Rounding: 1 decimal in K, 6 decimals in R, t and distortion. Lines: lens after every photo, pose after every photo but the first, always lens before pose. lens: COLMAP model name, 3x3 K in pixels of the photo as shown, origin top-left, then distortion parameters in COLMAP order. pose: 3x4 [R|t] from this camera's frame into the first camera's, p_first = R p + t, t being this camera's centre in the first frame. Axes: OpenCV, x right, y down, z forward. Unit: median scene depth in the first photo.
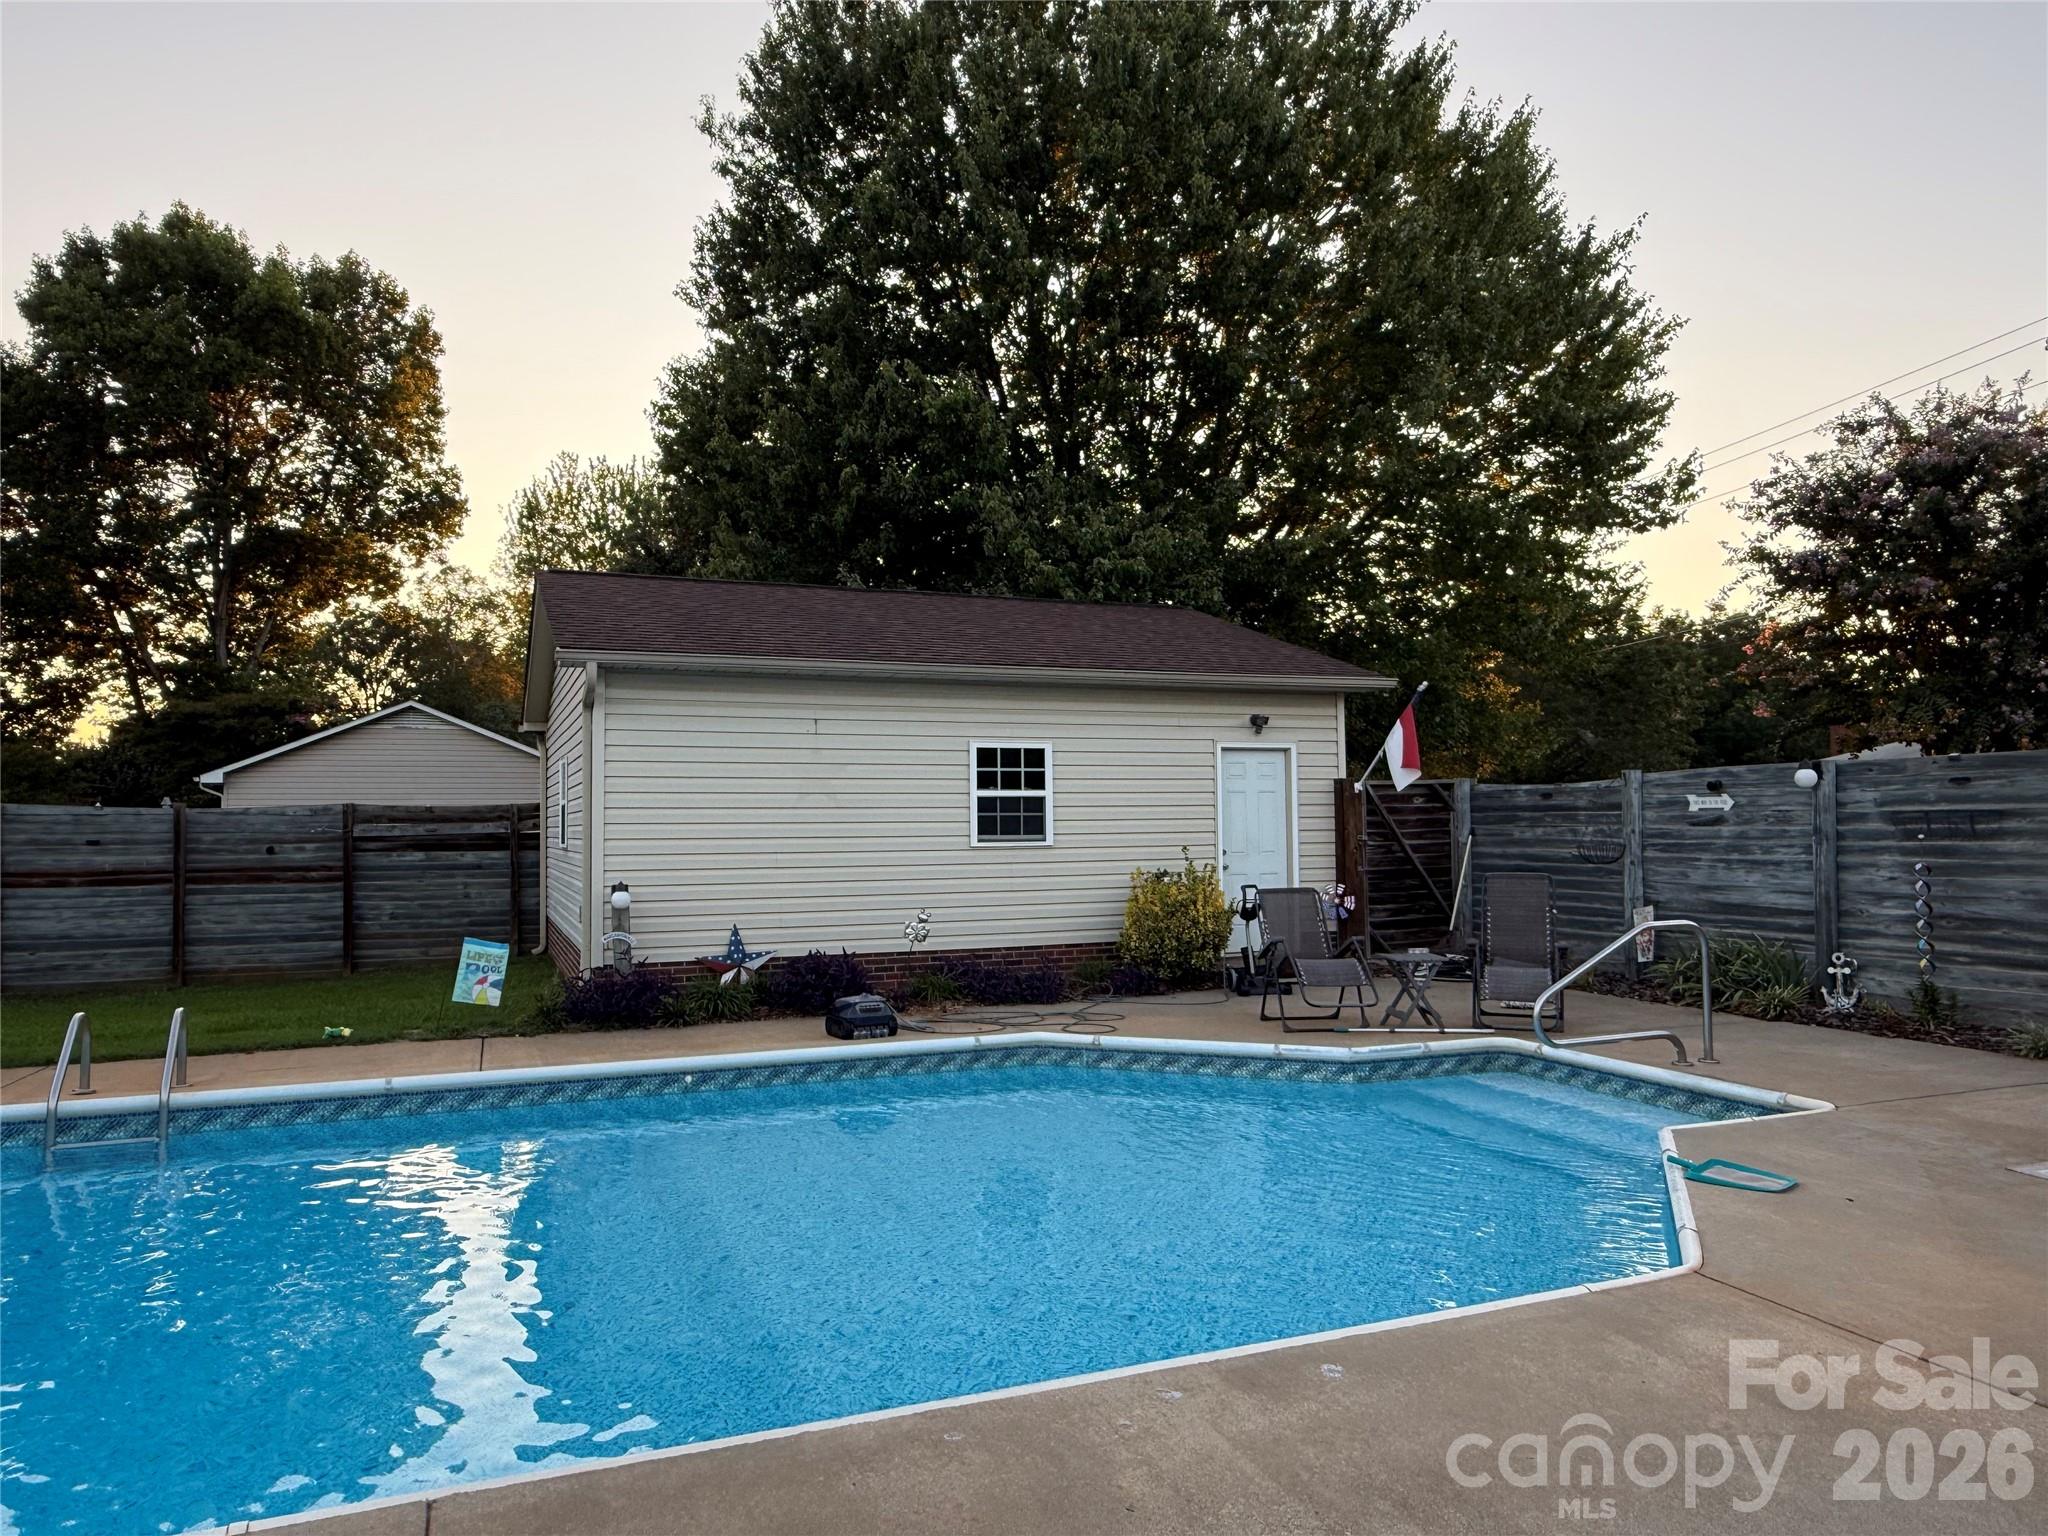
lens RADIAL K [[1342.4, 0, 1013.6], [0, 1342.4, 768.4], [0, 0, 1]] dist [-0.000249, -0.000189]
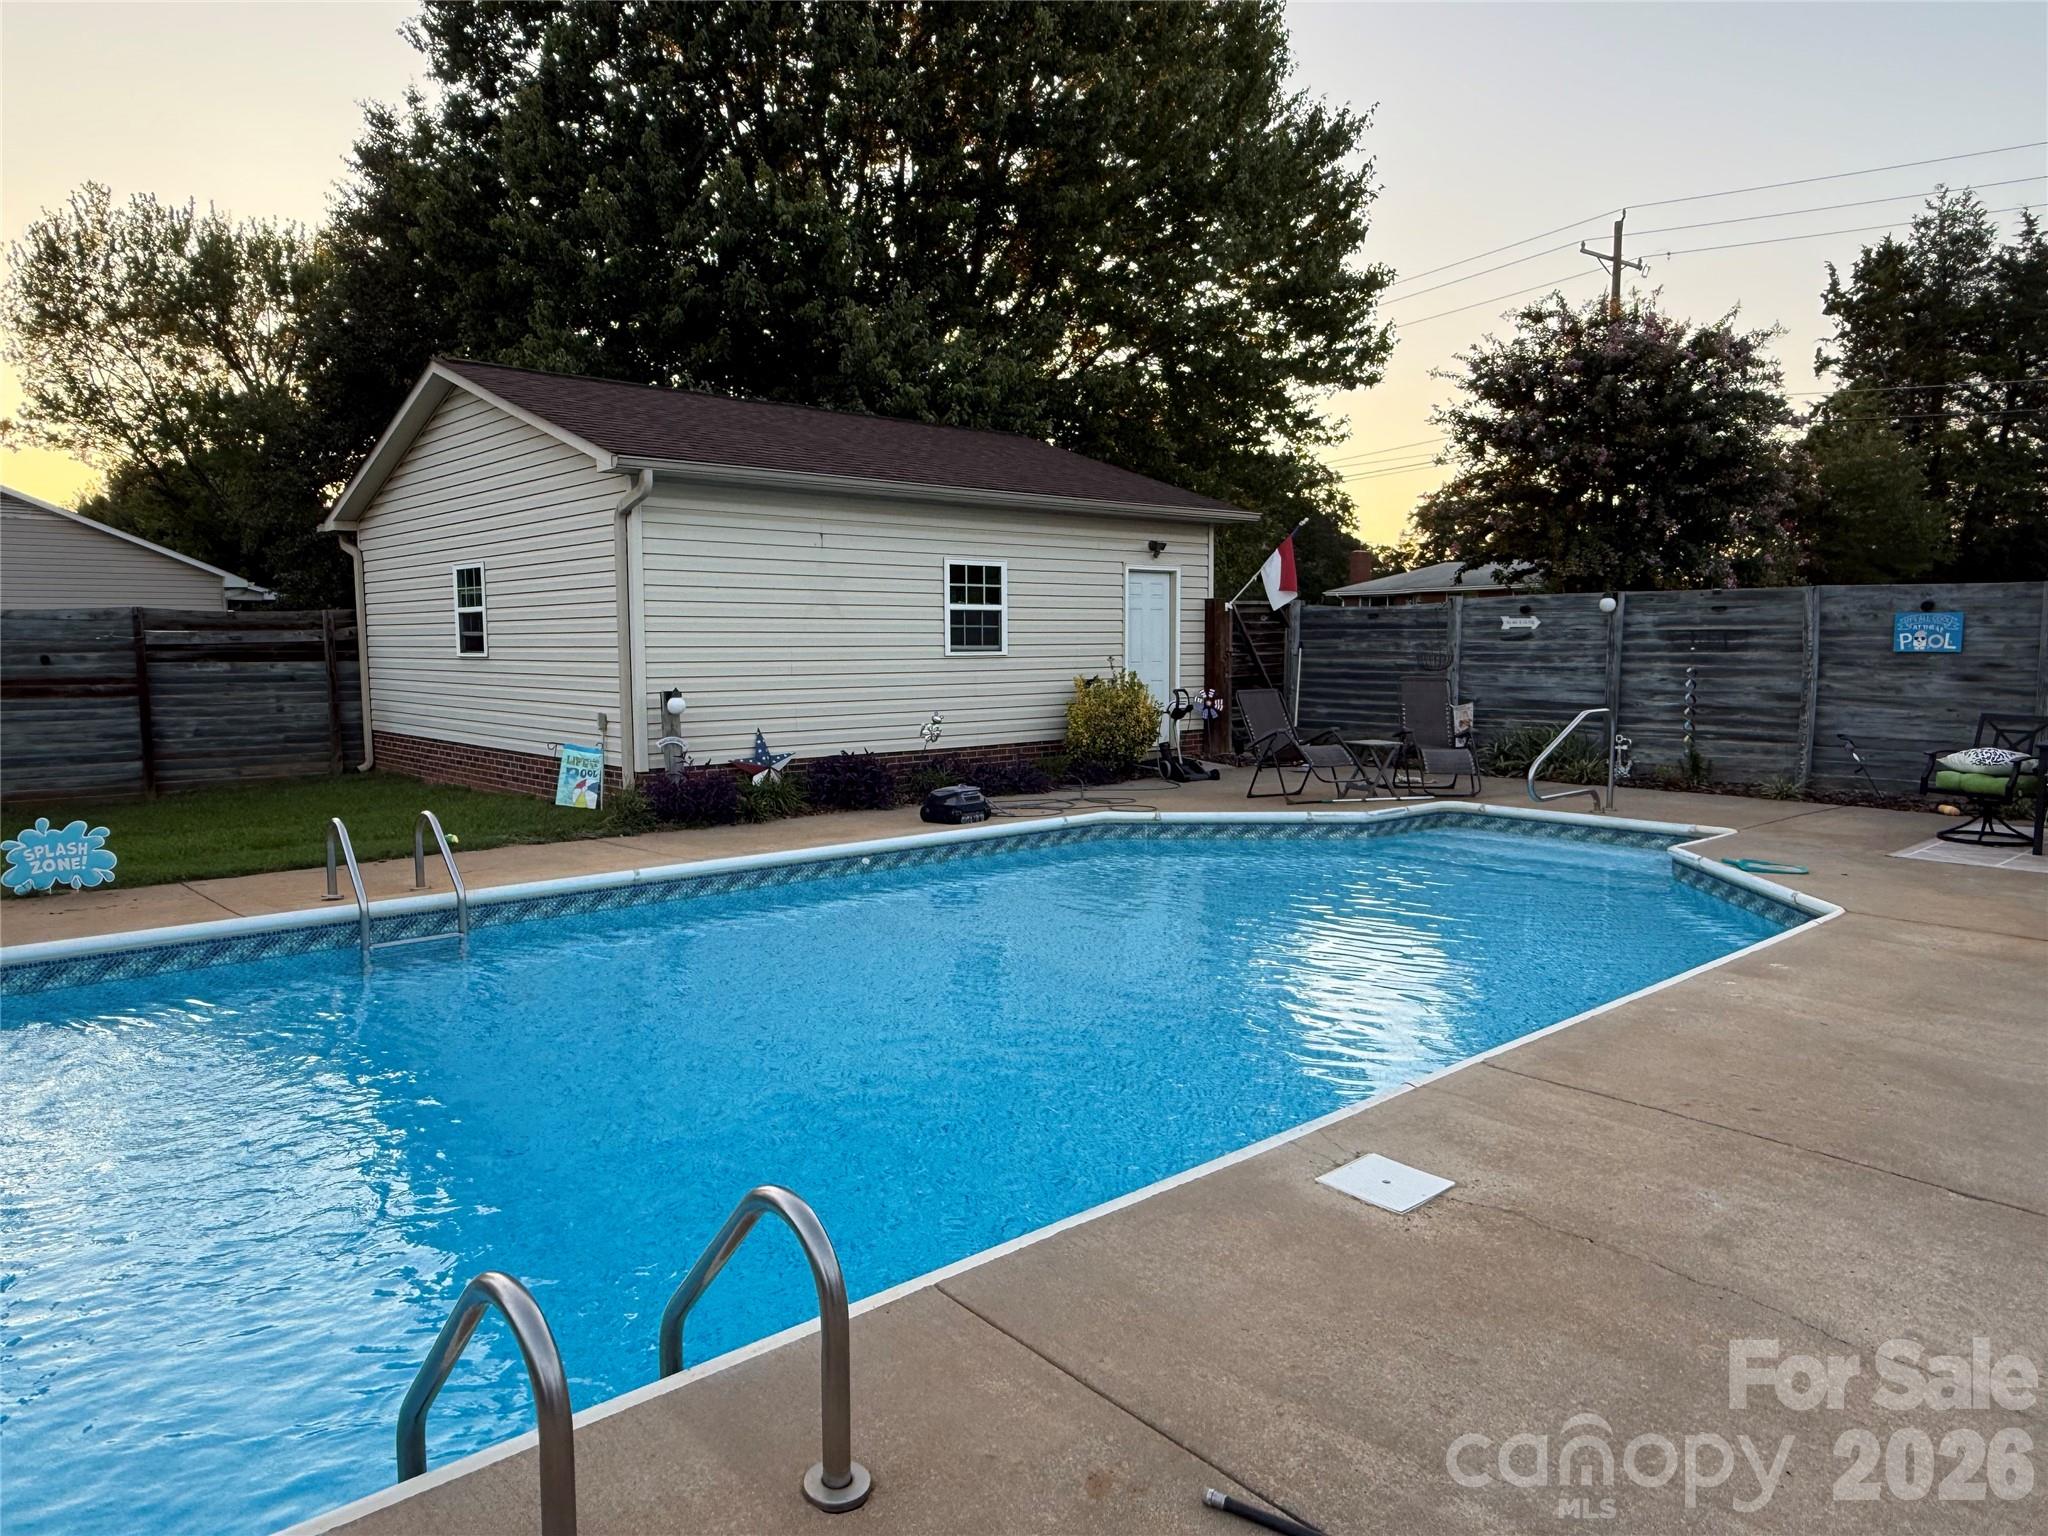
lens RADIAL K [[1344.7, 0, 1024.0], [0, 1344.7, 768.0], [0, 0, 1]] dist [0.001099, -0.000751]
pose [[0.938921, -0.026078, 0.343142, -0.344502], [-0.020640, 0.991062, 0.131793, 0.003149], [-0.343512, -0.130826, 0.929992, -0.052441]]
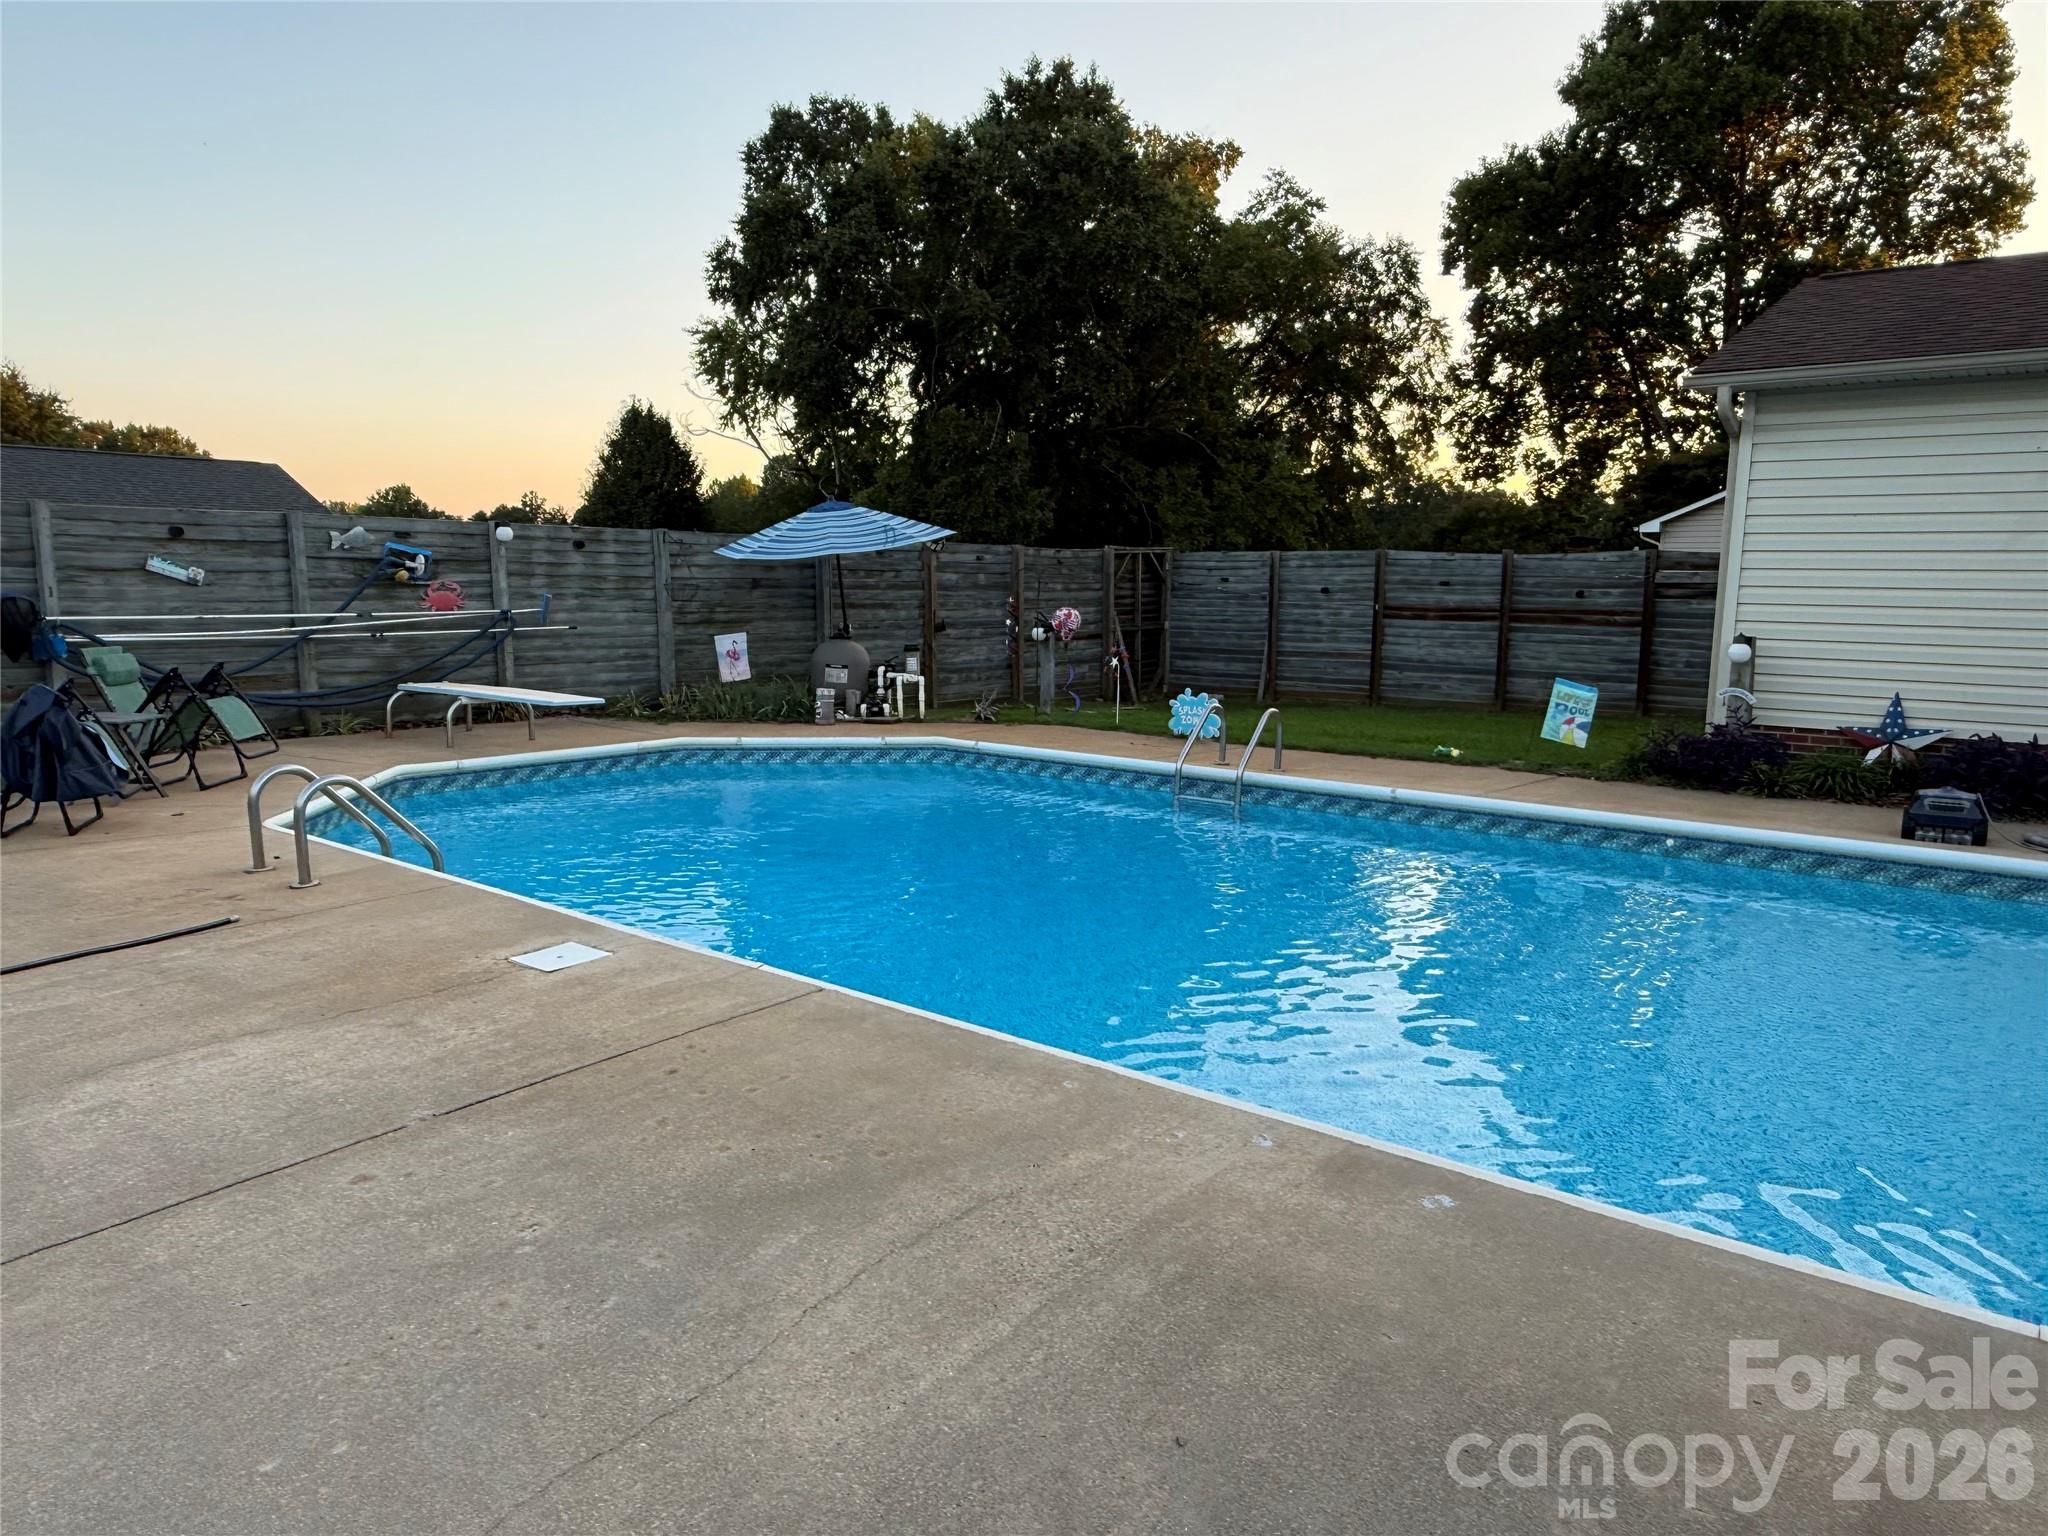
lens RADIAL K [[1352.3, 0, 1024.0], [0, 1352.3, 768.0], [0, 0, 1]] dist [-0.001067, -0.001540]
pose [[0.489098, 0.136694, -0.861451, 0.233815], [0.021582, 0.985444, 0.168622, 0.008634], [0.871962, -0.101065, 0.479028, 0.113595]]
